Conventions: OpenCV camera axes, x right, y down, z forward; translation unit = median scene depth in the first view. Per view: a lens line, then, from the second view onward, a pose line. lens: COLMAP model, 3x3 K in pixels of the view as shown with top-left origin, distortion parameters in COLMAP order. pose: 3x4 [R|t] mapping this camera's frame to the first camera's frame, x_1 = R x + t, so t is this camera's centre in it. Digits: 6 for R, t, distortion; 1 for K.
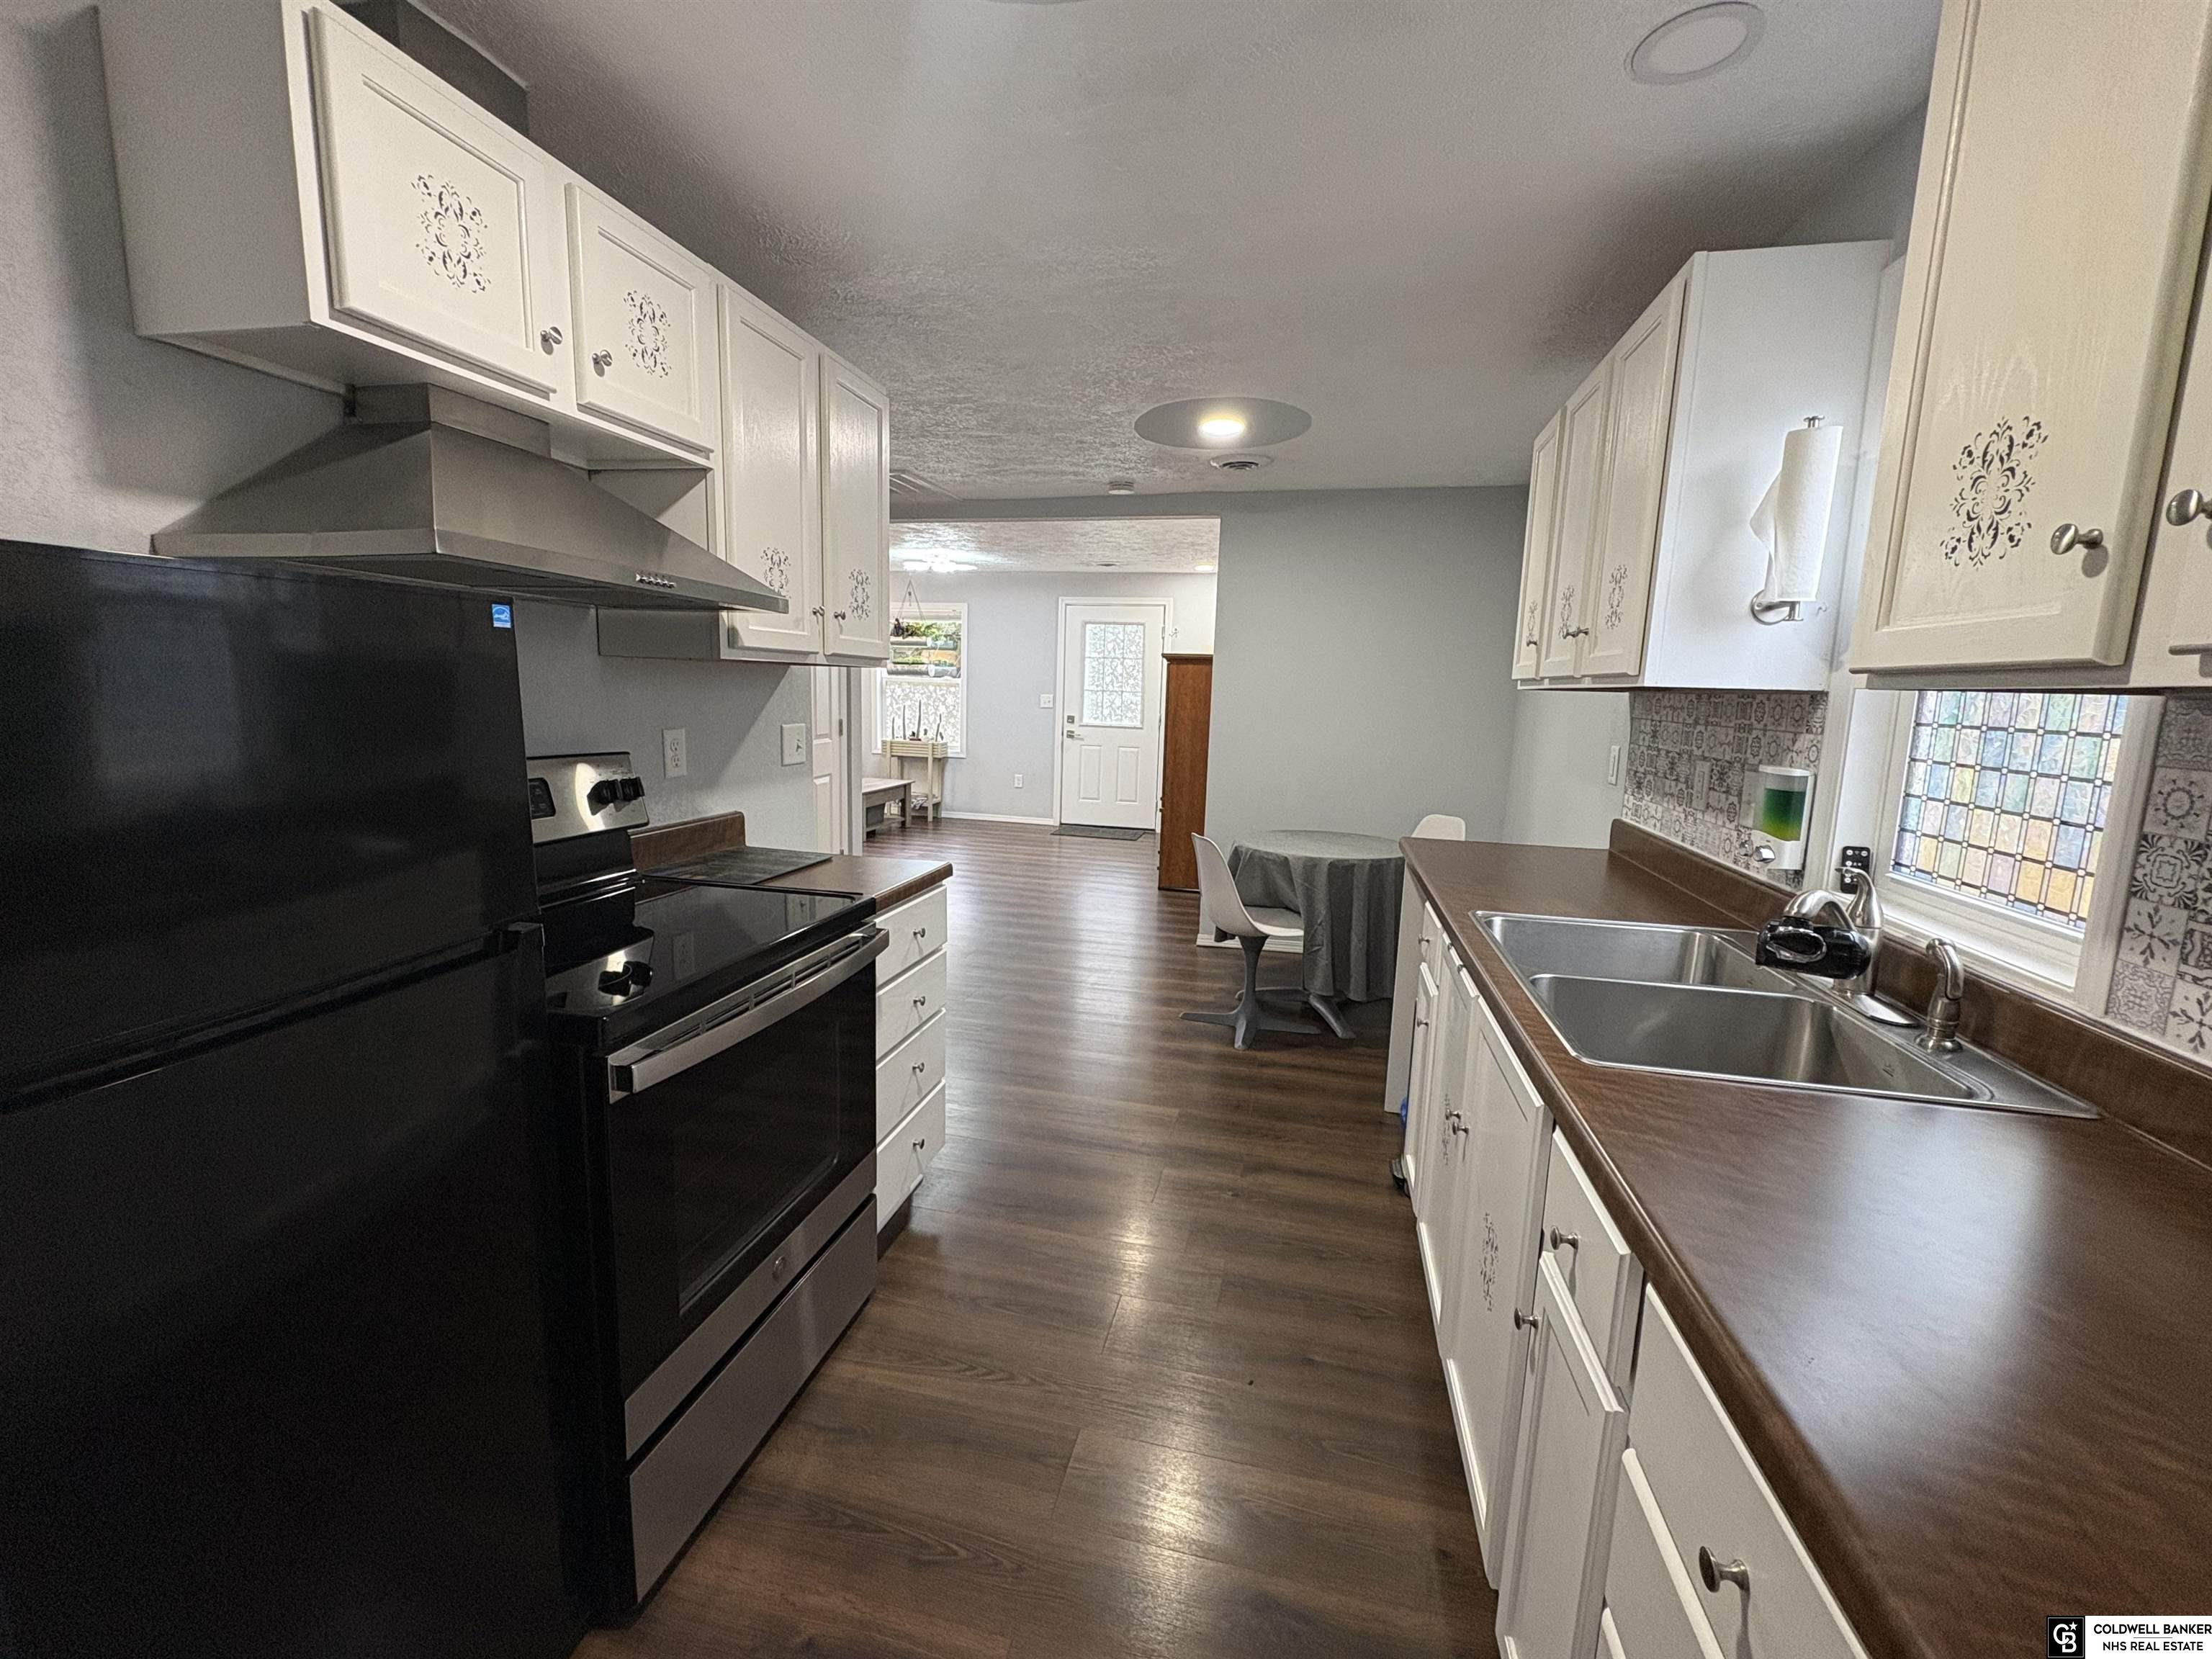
lens RADIAL K [[900.9, 0, 1106.0], [0, 900.9, 829.5], [0, 0, 1]] dist [-0.000939, -0.000035]
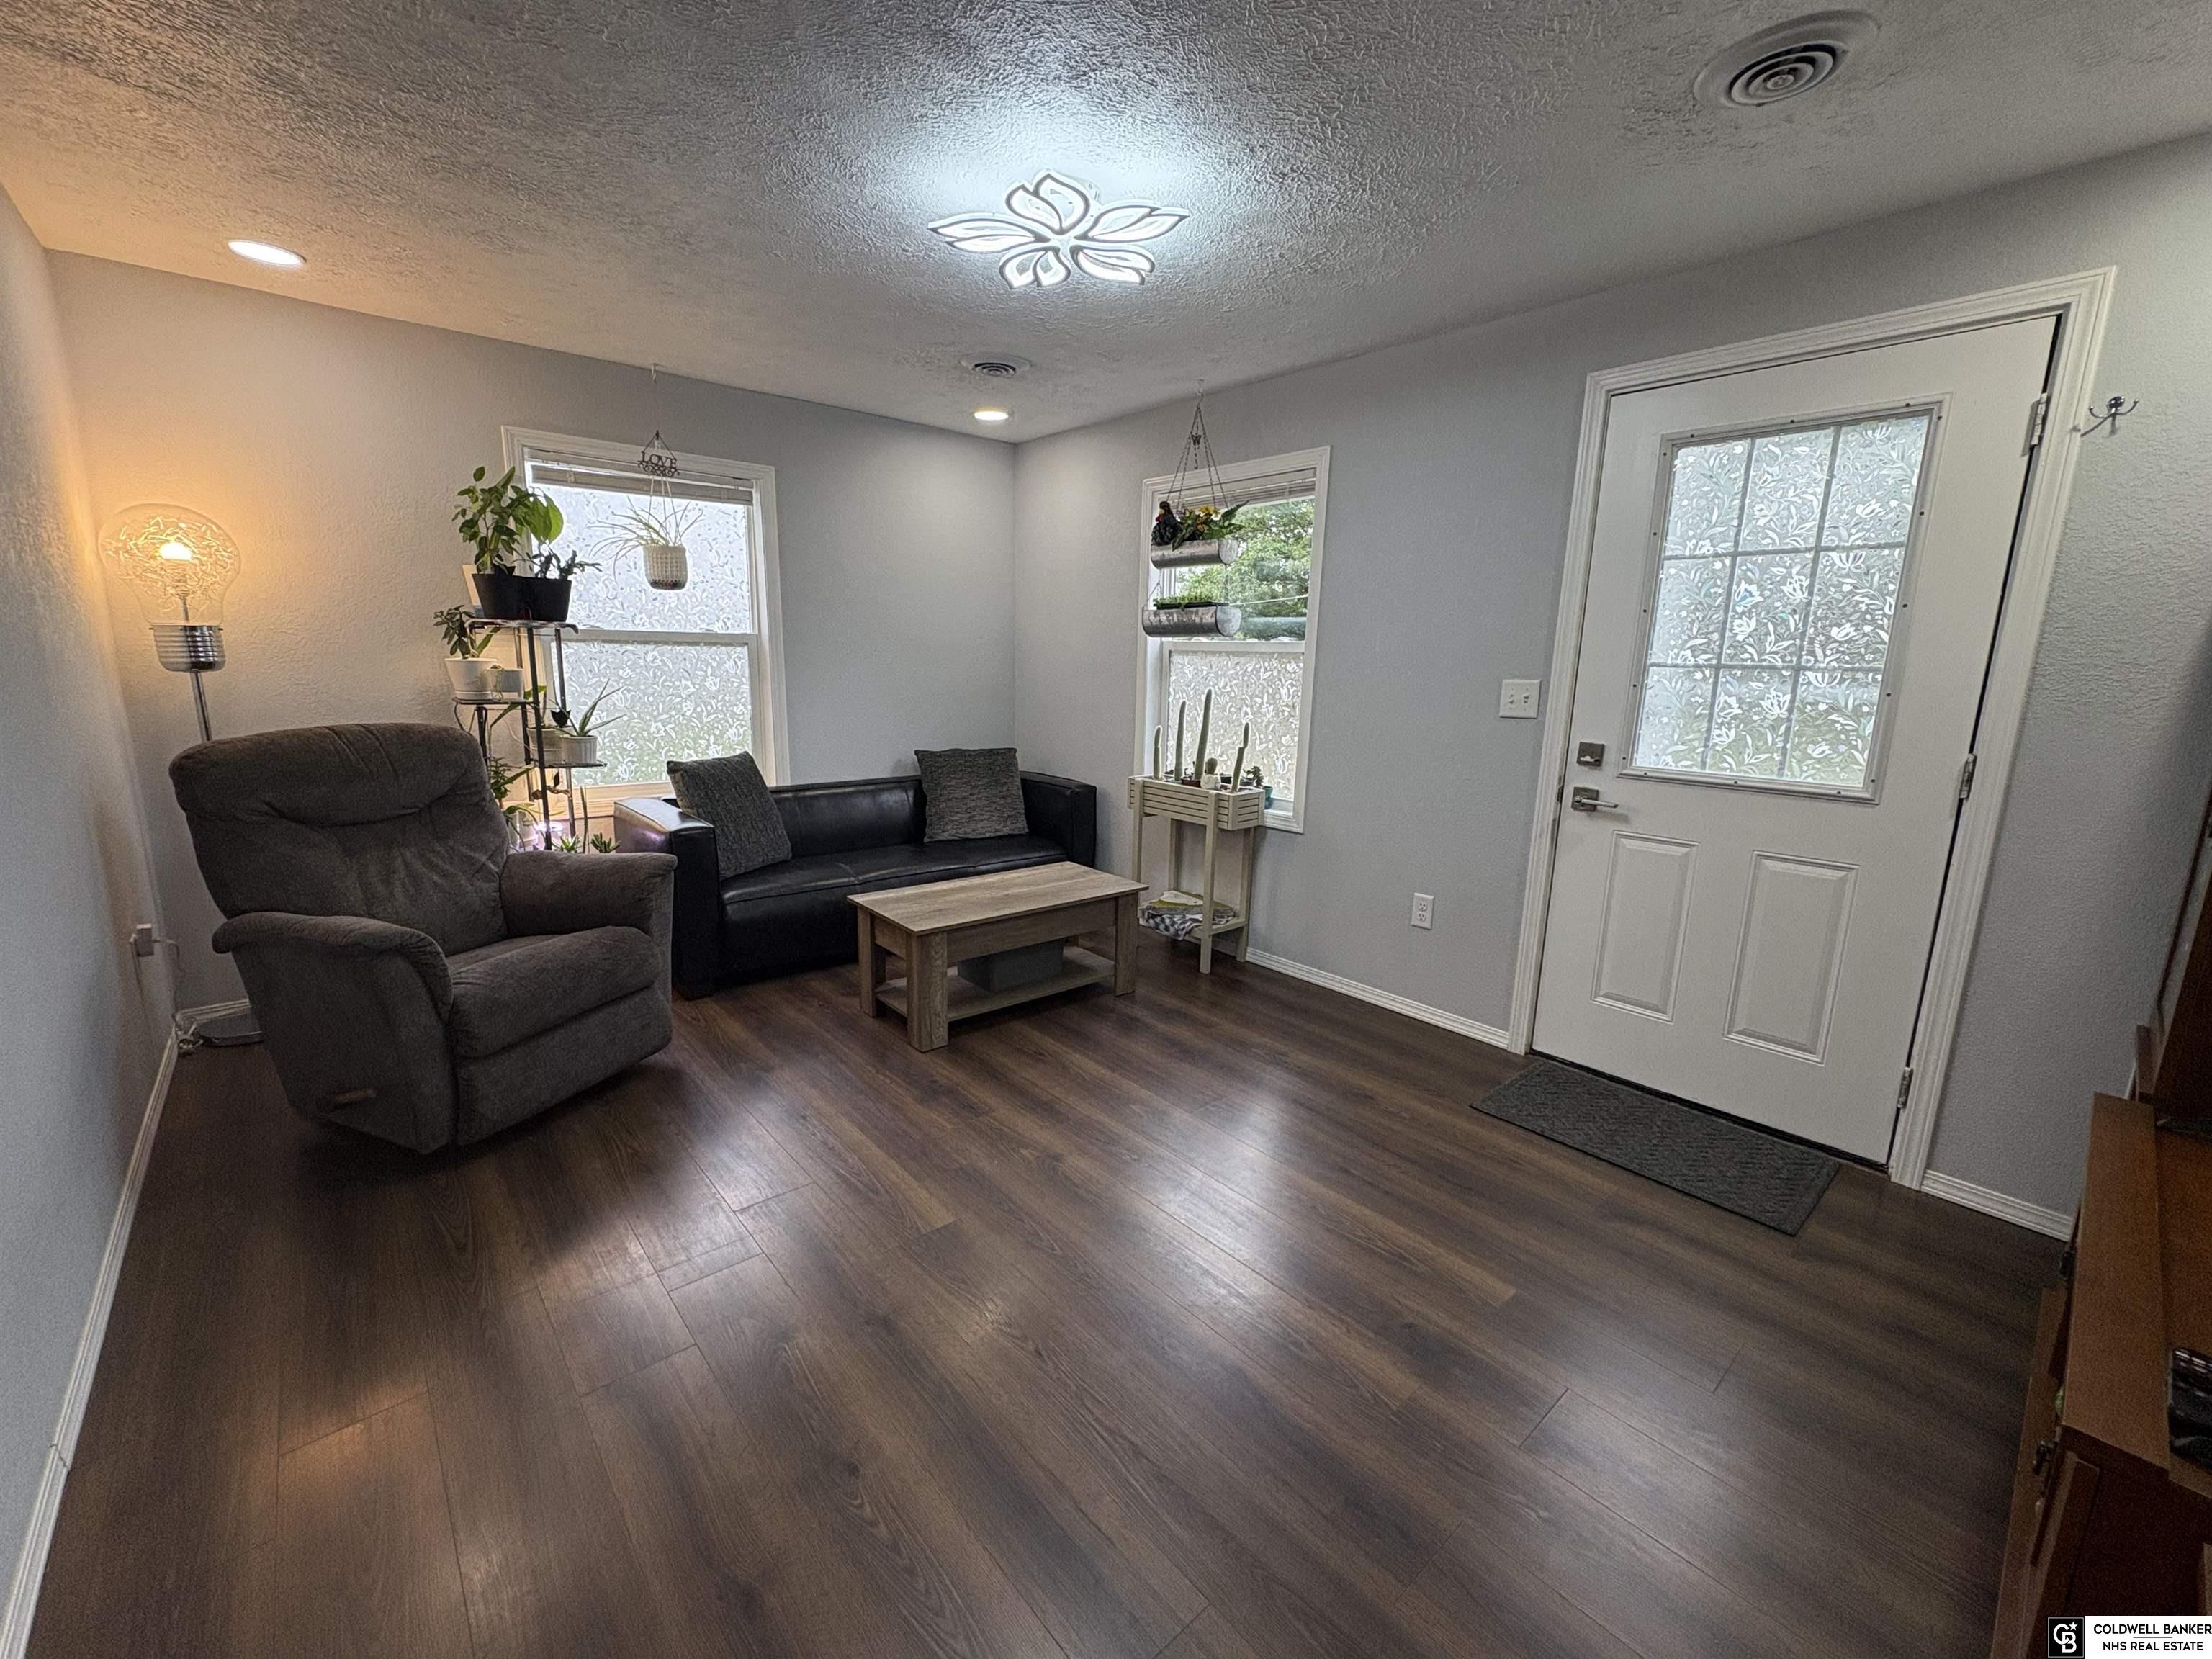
lens RADIAL K [[900.9, 0, 1106.0], [0, 900.9, 829.5], [0, 0, 1]] dist [-0.000939, -0.000035]
pose [[0.806091, 0.097640, -0.583682, 0.012510], [-0.090528, 0.995032, 0.041428, -0.092793], [0.584827, 0.019445, 0.810925, 0.630309]]
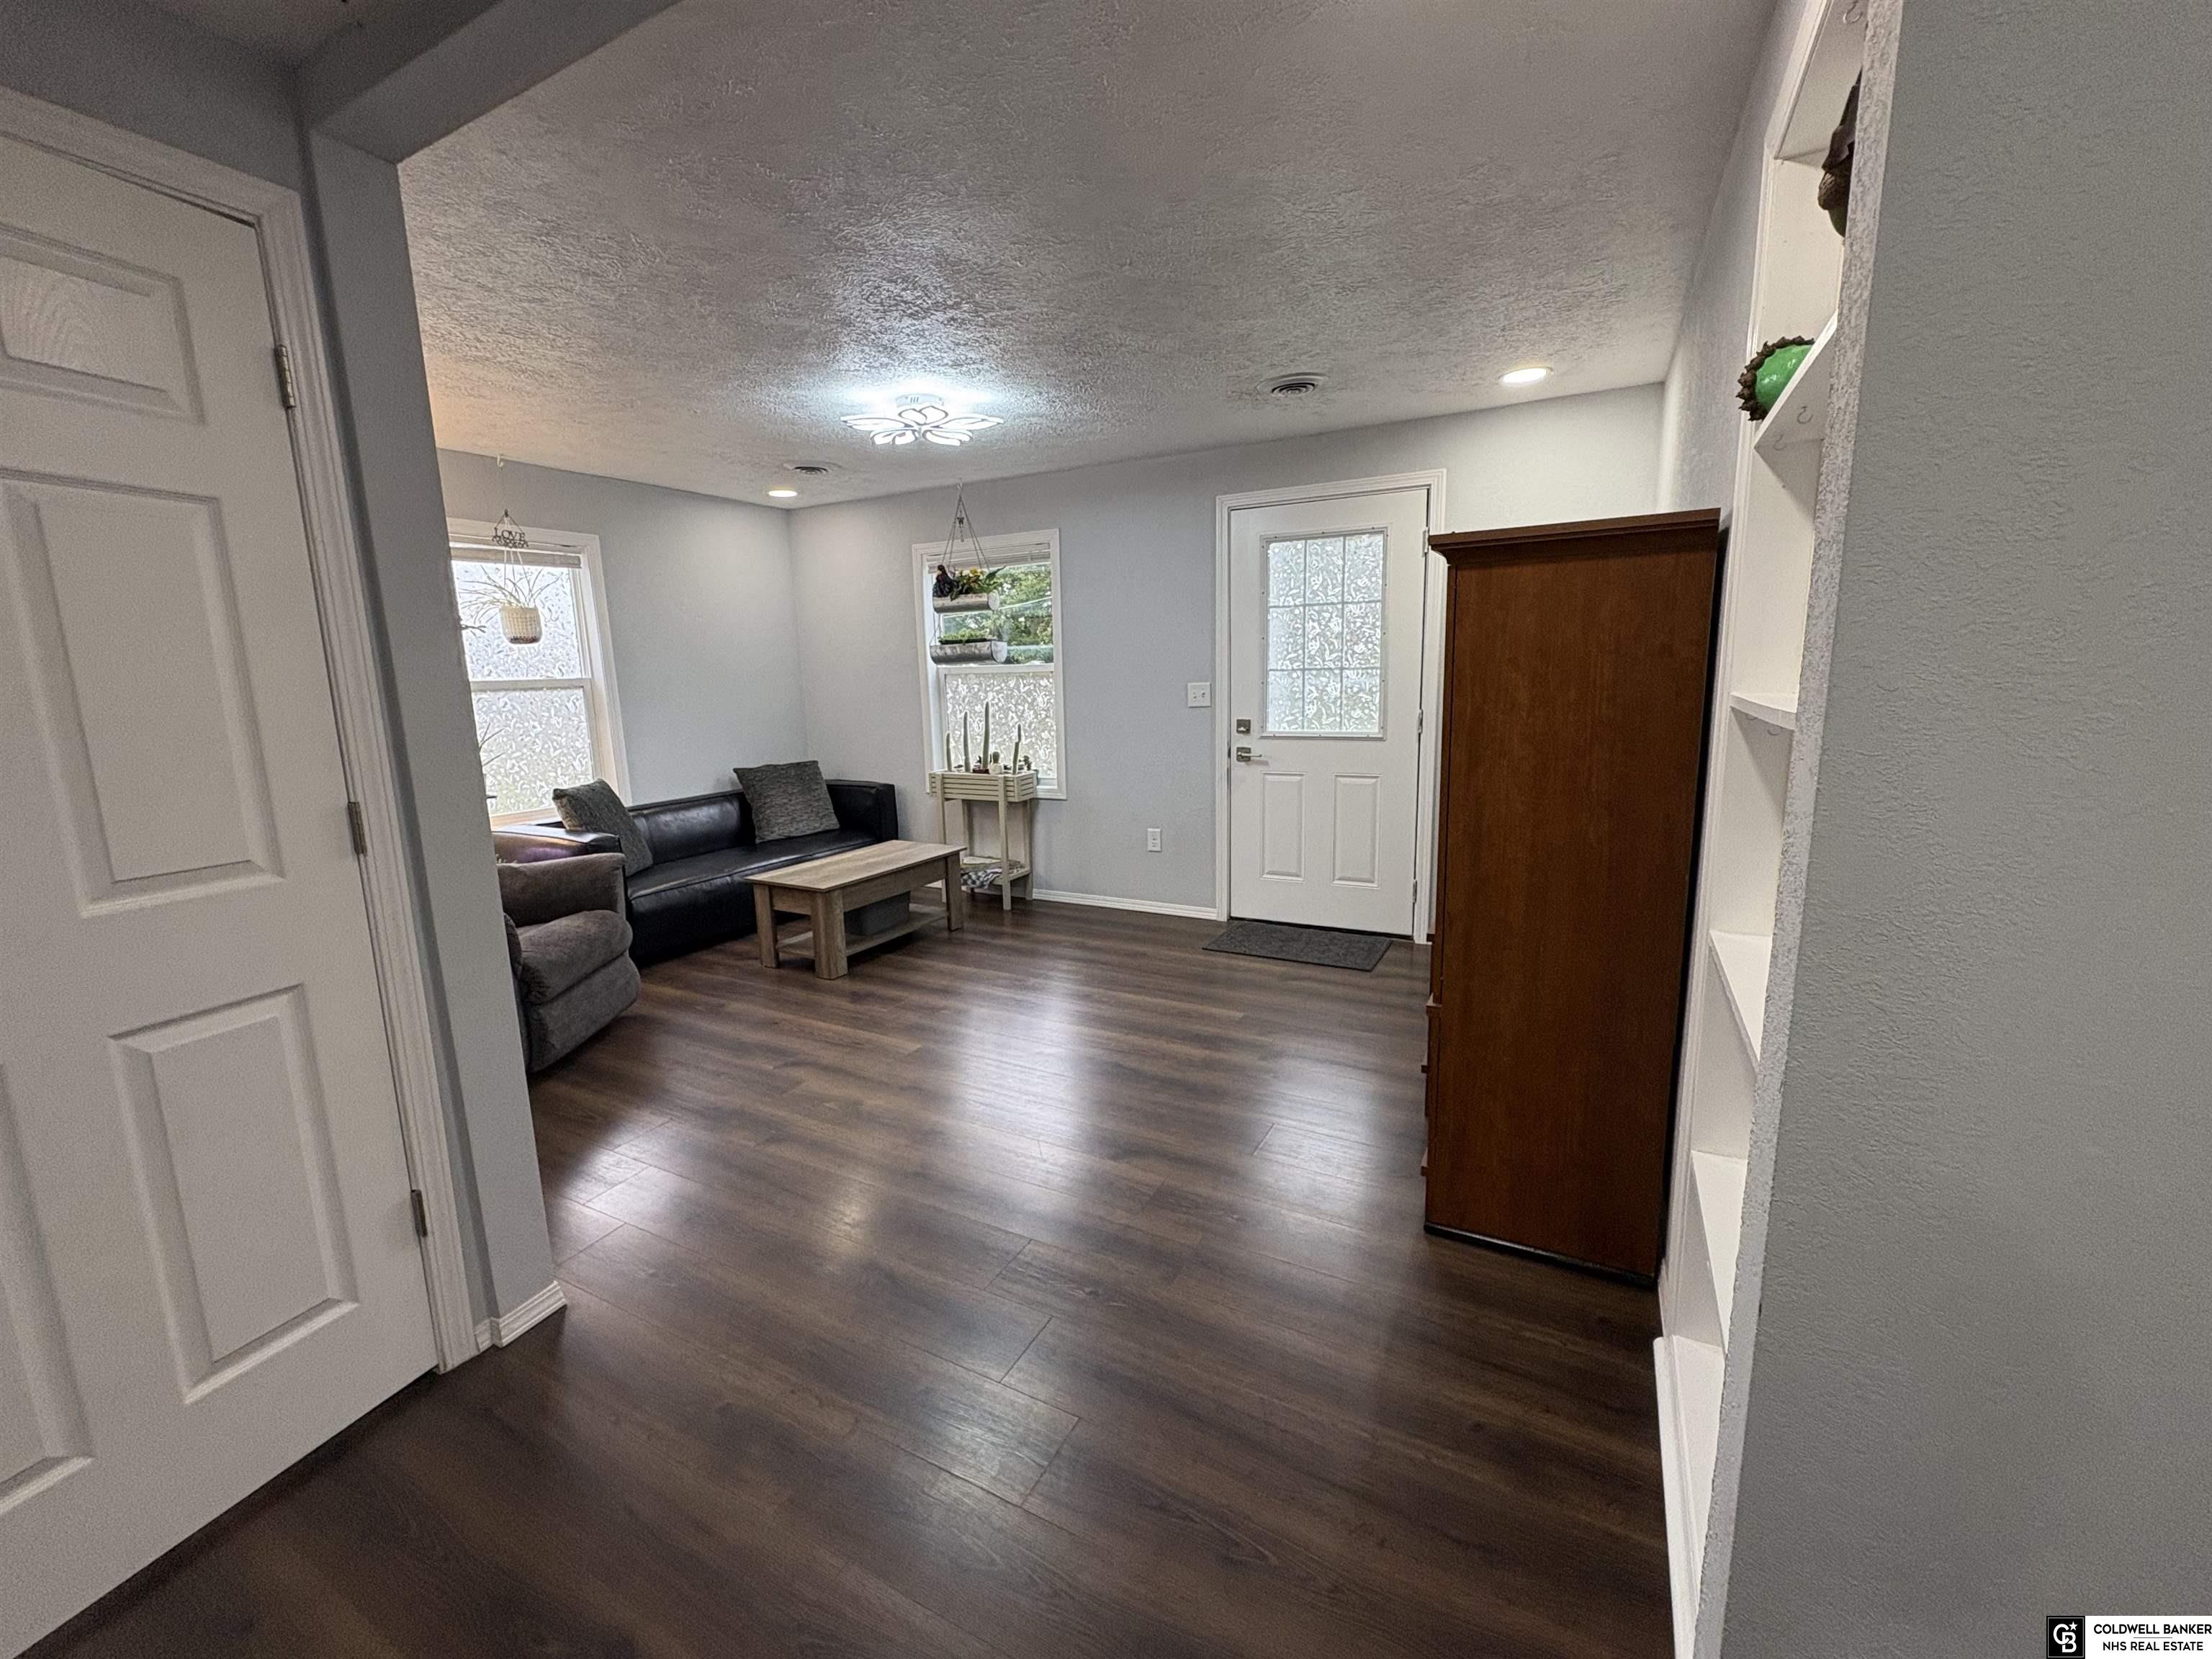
lens RADIAL K [[900.9, 0, 1106.0], [0, 900.9, 829.5], [0, 0, 1]] dist [-0.000939, -0.000035]
pose [[0.962072, -0.009778, -0.272619, 0.027326], [0.014144, 0.999801, 0.014055, -0.069884], [0.272427, -0.017377, 0.962019, 0.462002]]
